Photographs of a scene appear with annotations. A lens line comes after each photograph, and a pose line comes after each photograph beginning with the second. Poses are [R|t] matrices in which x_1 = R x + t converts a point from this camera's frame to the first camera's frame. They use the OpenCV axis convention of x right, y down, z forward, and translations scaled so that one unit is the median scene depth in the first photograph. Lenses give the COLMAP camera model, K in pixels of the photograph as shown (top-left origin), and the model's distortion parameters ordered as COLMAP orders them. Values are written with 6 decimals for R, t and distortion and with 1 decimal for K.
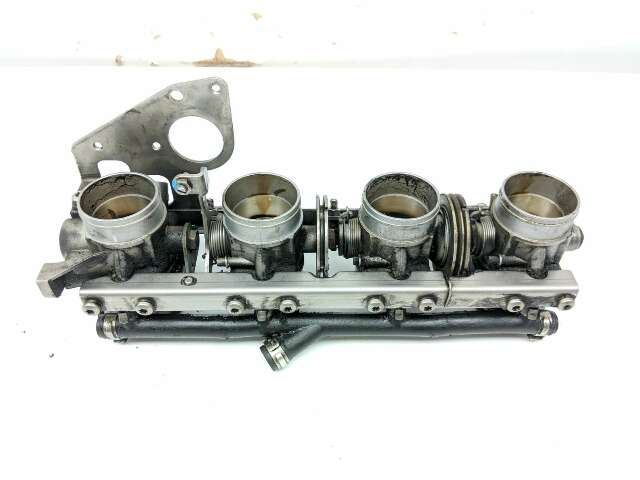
lens RADIAL K [[517.4, 0, 319.5], [0, 517.4, 241.0], [0, 0, 1]] dist [-0.005786, -0.007437]
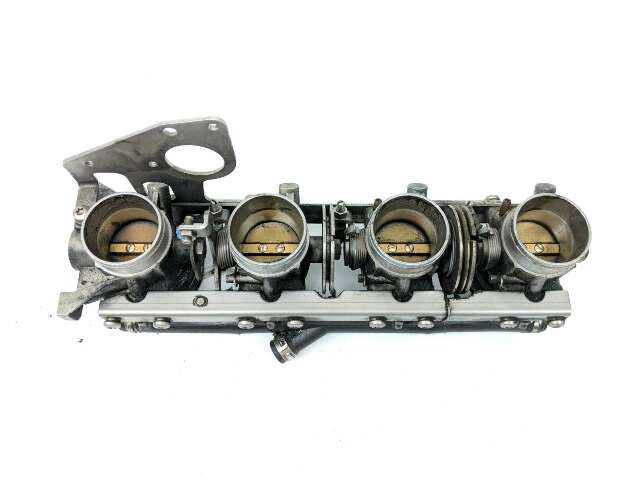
lens RADIAL K [[517.4, 0, 319.5], [0, 517.4, 241.0], [0, 0, 1]] dist [-0.005786, -0.007437]
pose [[0.999854, 0.016681, -0.003573, -0.008998], [-0.013758, 0.912298, 0.409295, -0.452290], [0.010088, -0.409186, 0.912395, 0.092580]]
